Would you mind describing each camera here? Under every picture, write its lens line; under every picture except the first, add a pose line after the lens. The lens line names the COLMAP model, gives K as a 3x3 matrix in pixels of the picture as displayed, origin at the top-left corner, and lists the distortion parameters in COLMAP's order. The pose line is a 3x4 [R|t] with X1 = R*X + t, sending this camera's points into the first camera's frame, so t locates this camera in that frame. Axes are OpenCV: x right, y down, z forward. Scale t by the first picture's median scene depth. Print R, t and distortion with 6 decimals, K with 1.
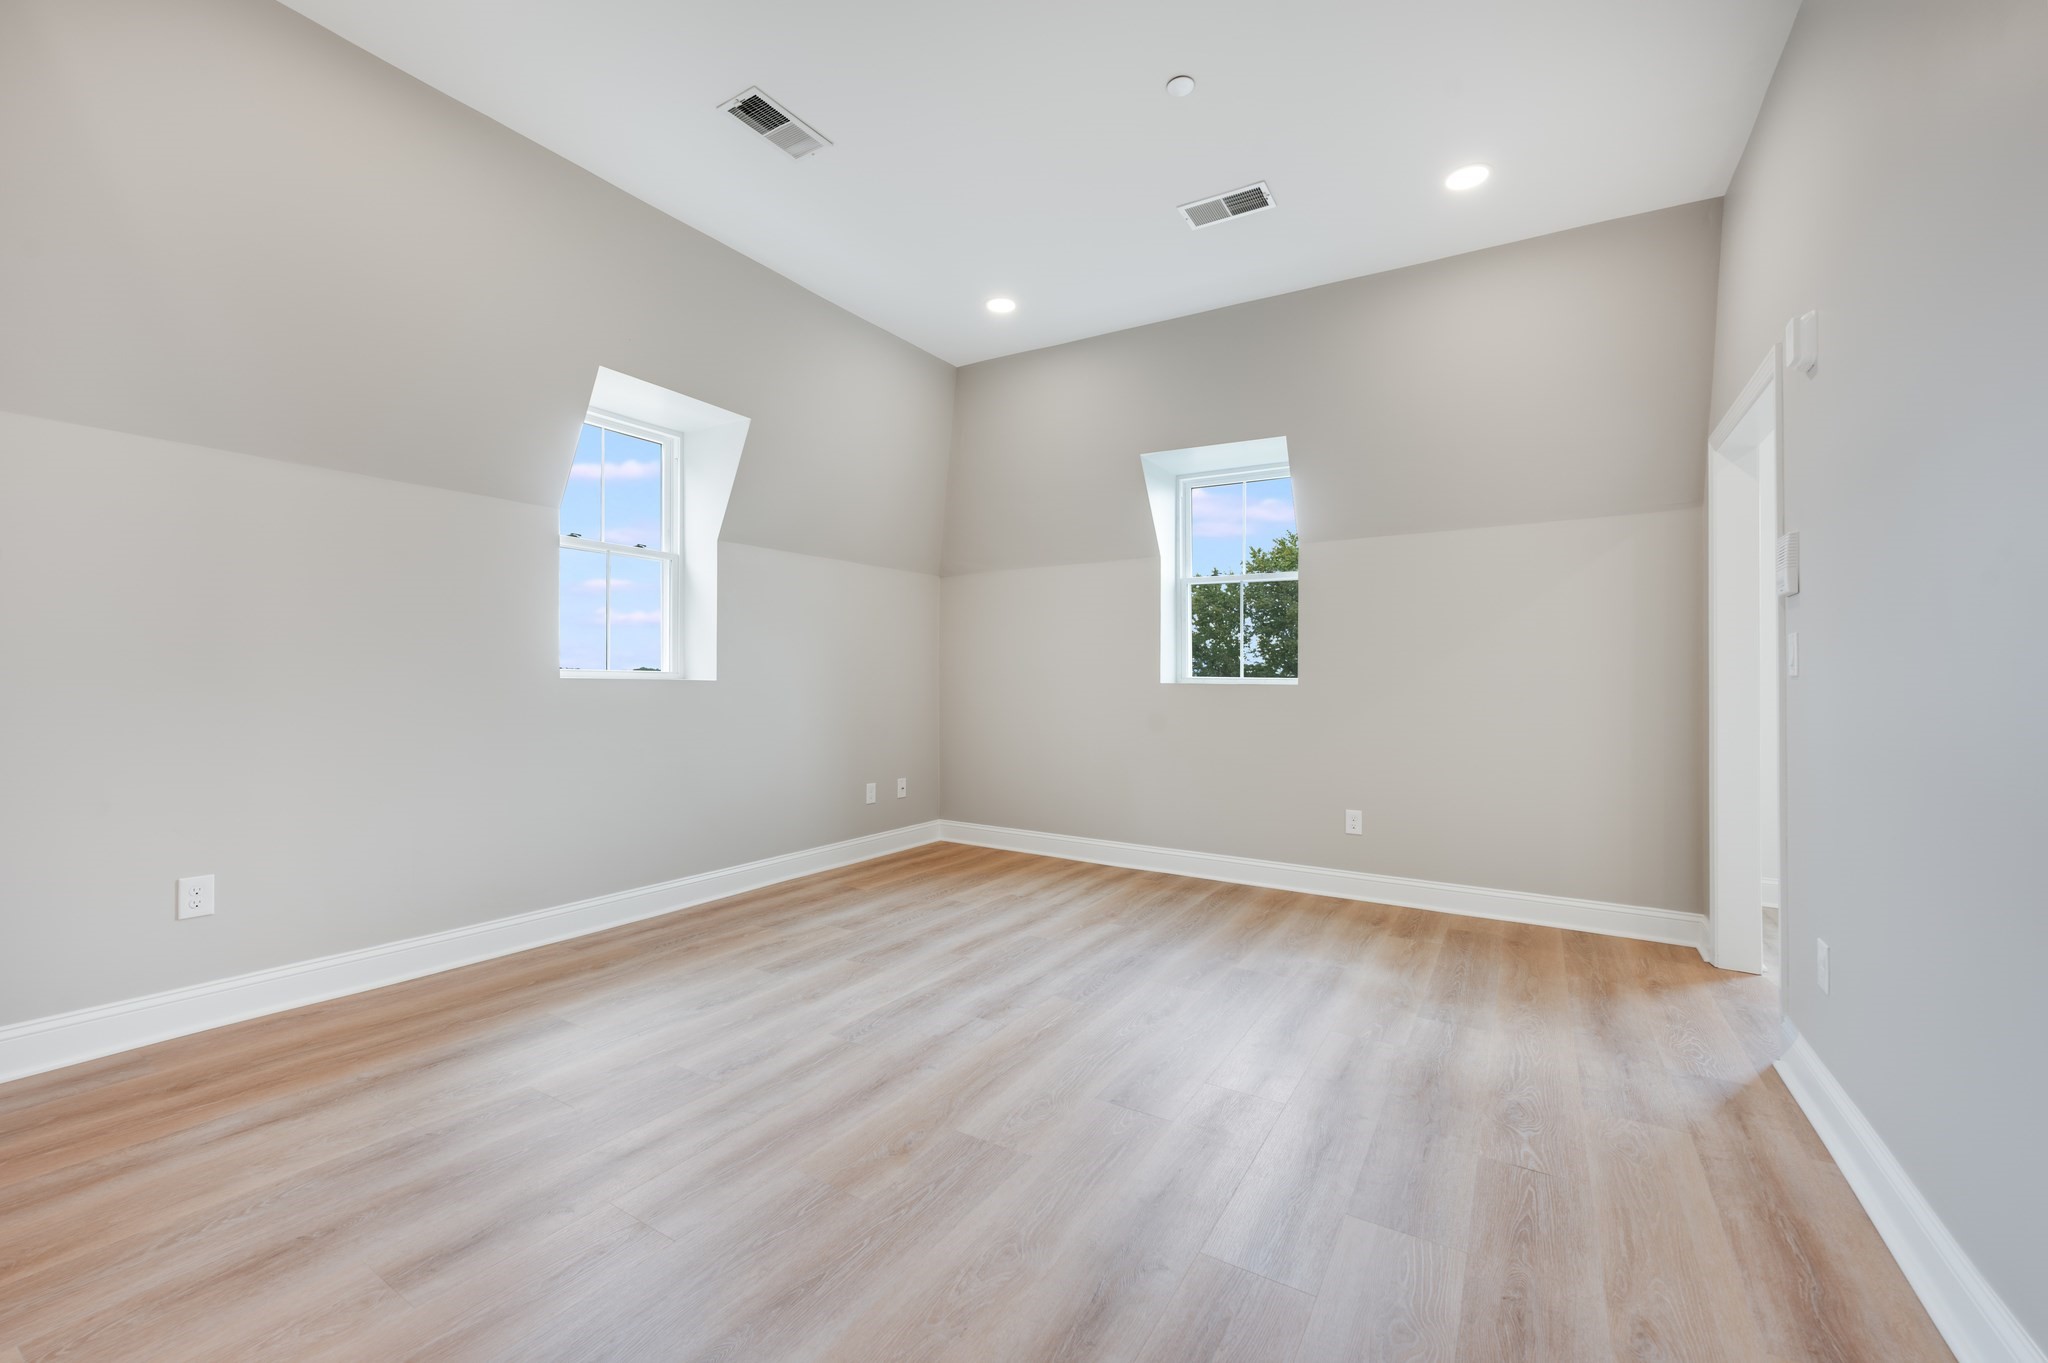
lens RADIAL K [[822.3, 0, 1028.0], [0, 822.3, 682.9], [0, 0, 1]] dist [-0.000510, 0.000329]
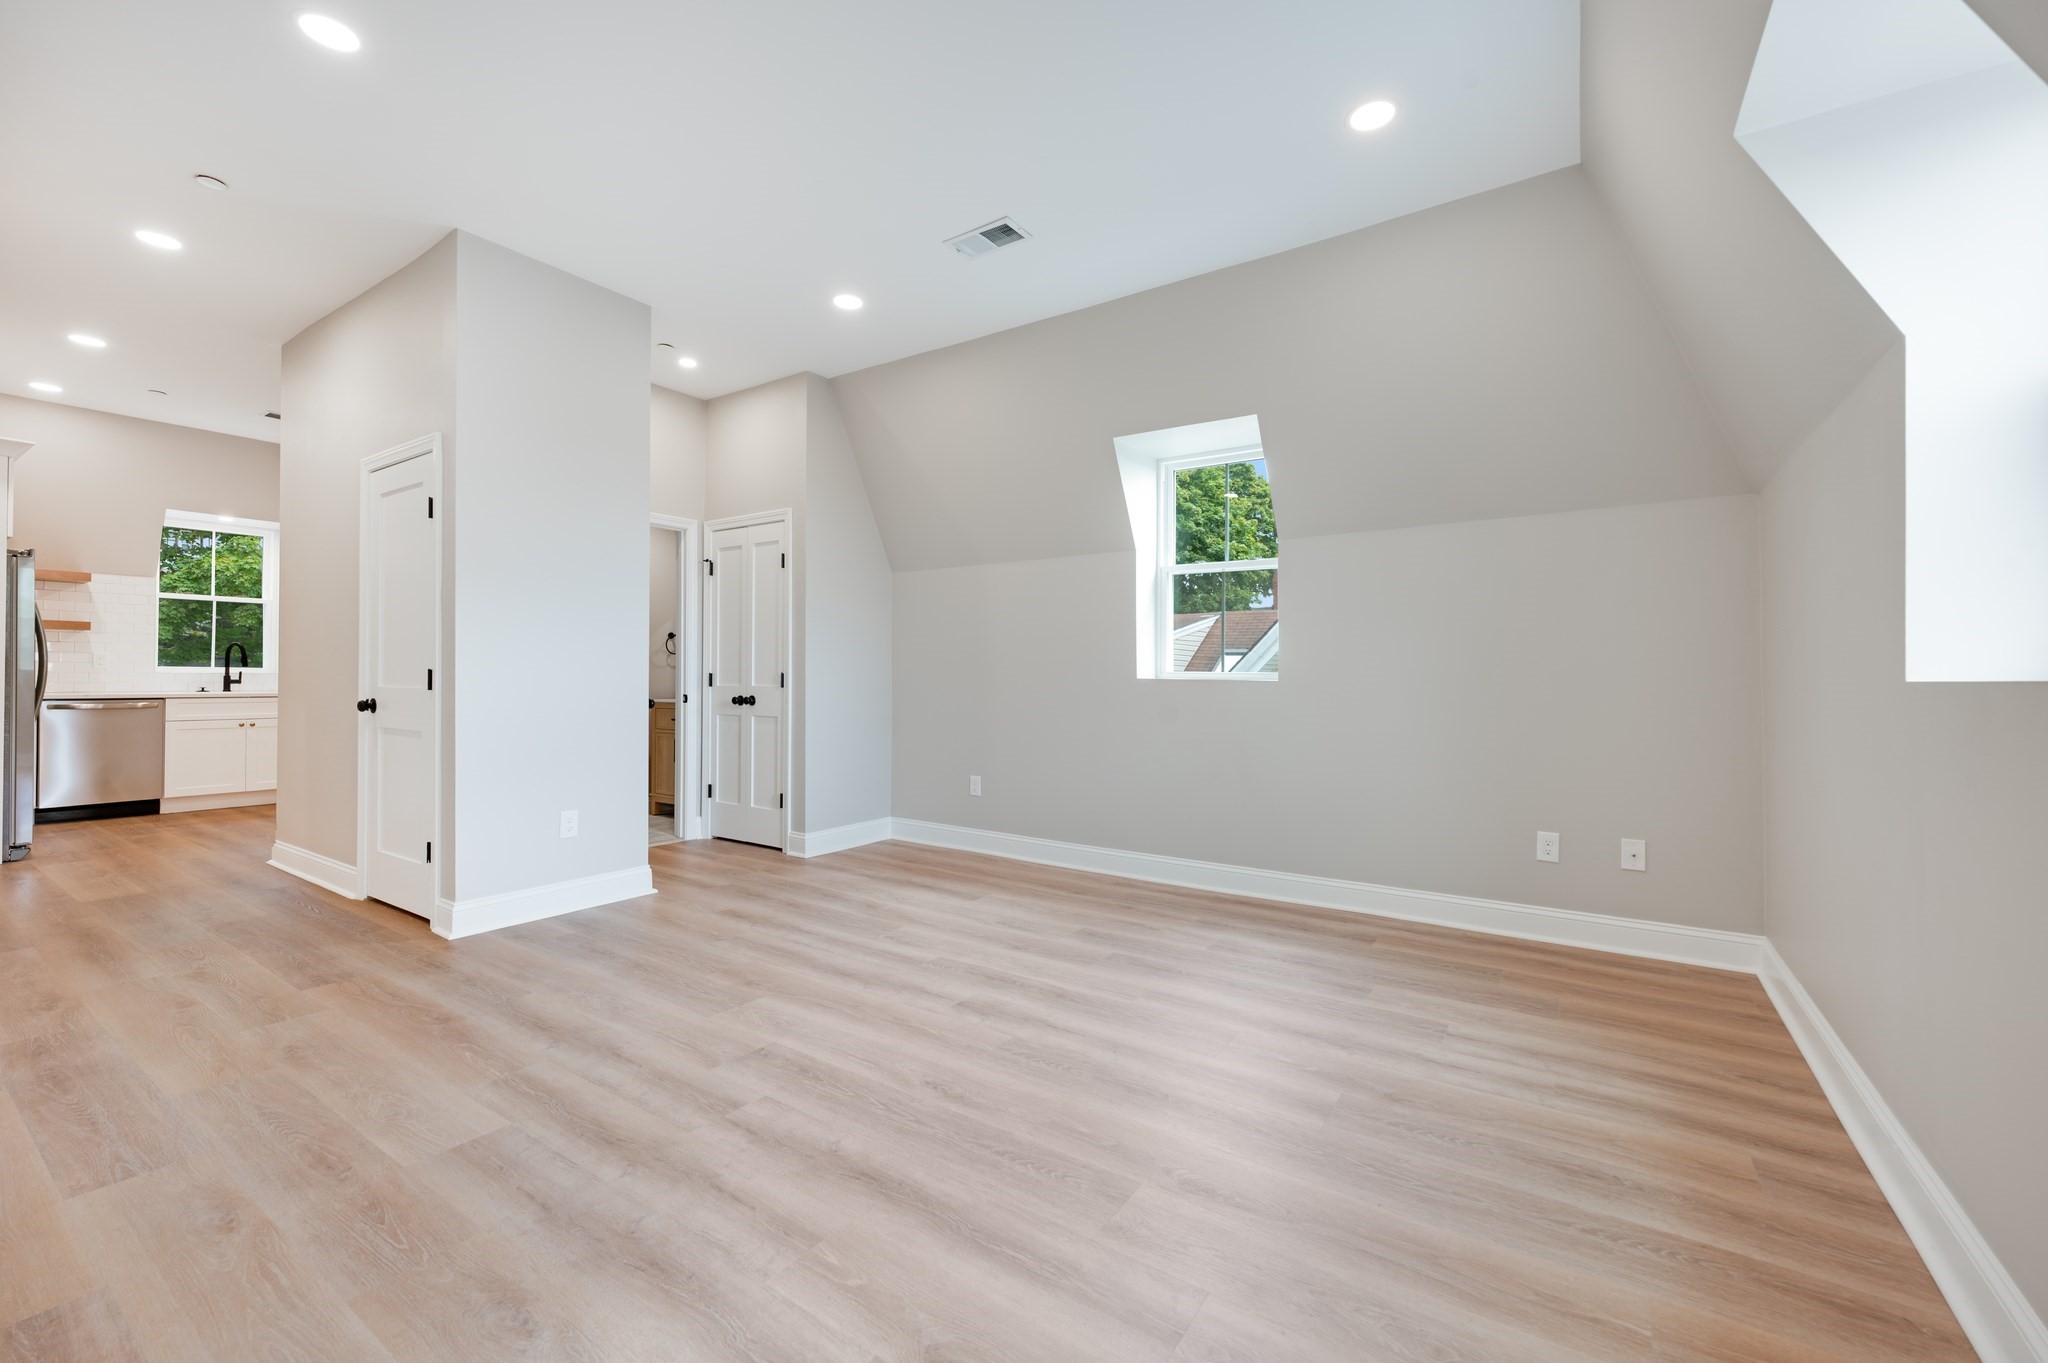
lens RADIAL K [[822.3, 0, 1028.0], [0, 822.3, 682.9], [0, 0, 1]] dist [-0.000510, 0.000329]
pose [[-0.034419, -0.005975, -0.999390, 0.849762], [-0.010266, 0.999931, -0.005624, 0.009754], [0.999355, 0.010066, -0.034478, 0.979049]]
